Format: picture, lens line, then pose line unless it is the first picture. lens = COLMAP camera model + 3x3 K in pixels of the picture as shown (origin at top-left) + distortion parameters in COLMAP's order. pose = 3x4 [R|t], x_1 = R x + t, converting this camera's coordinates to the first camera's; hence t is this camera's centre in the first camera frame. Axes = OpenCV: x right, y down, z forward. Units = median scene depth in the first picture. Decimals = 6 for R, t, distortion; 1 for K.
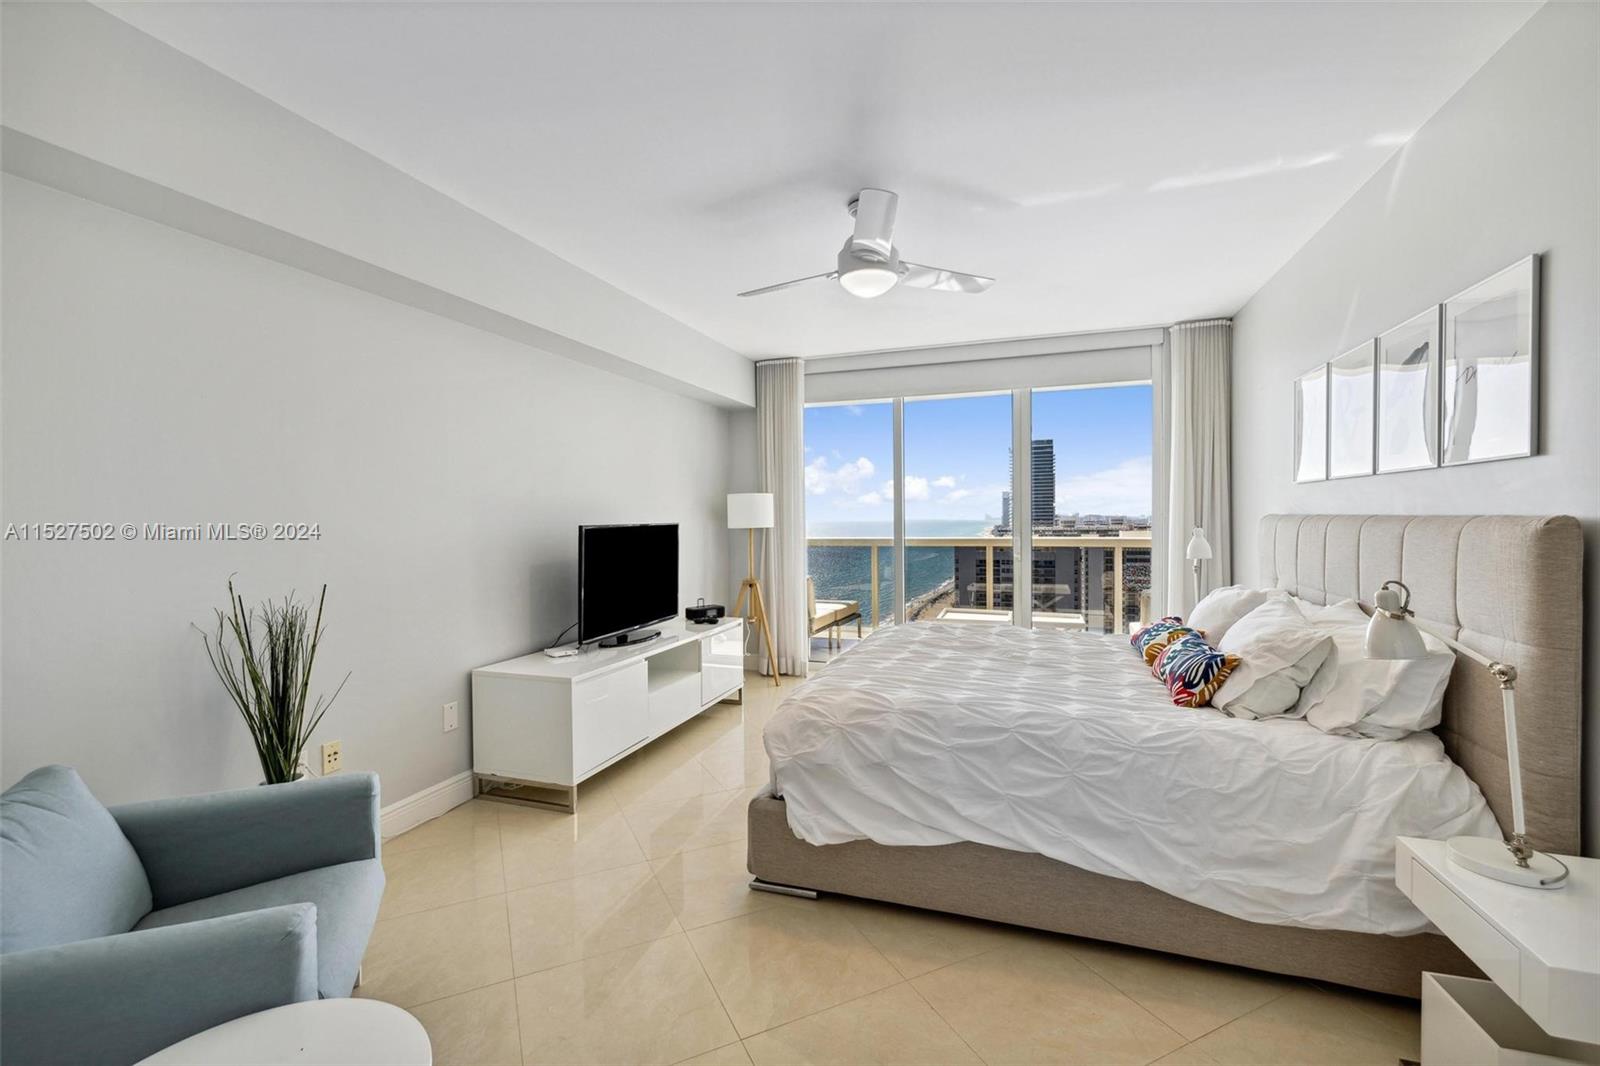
lens RADIAL K [[681.4, 0, 800.7], [0, 681.4, 526.4], [0, 0, 1]] dist [0.002959, 0.000108]
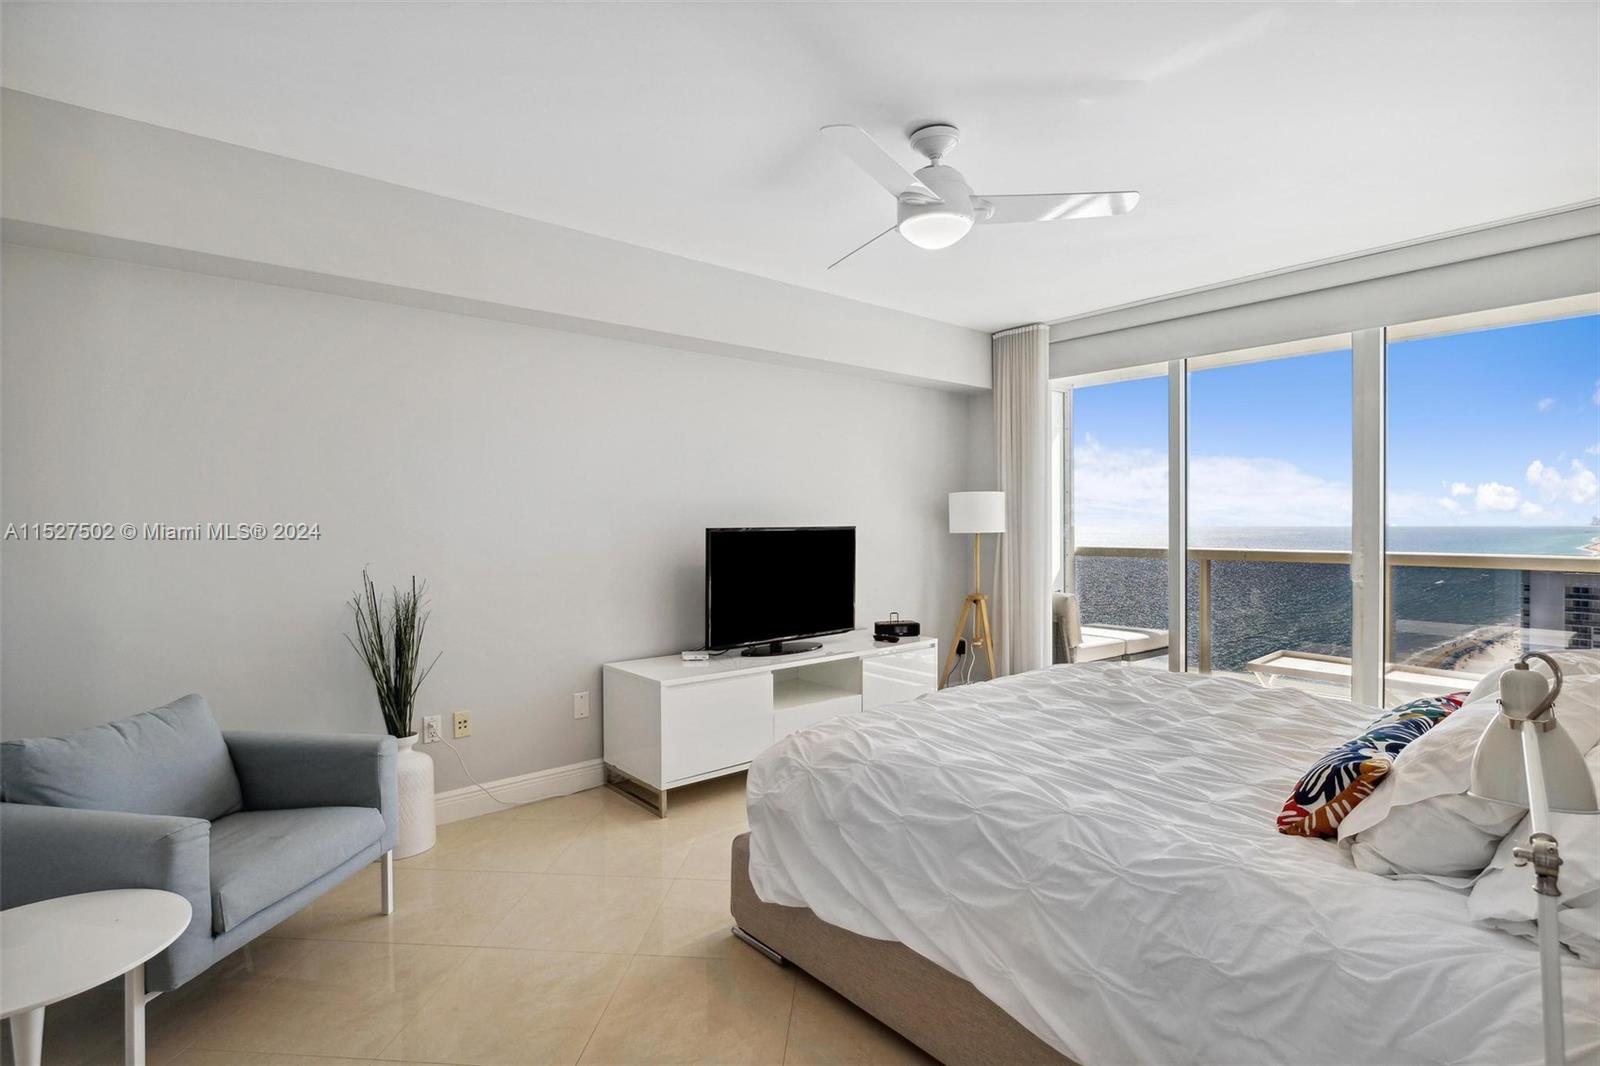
lens RADIAL K [[772.2, 0, 800.7], [0, 772.2, 526.7], [0, 0, 1]] dist [-0.004482, 0.000943]
pose [[0.861903, 0.008980, -0.506993, 0.534714], [-0.010529, 0.999945, -0.000189, -0.007354], [0.506963, 0.005501, 0.861950, 0.170858]]
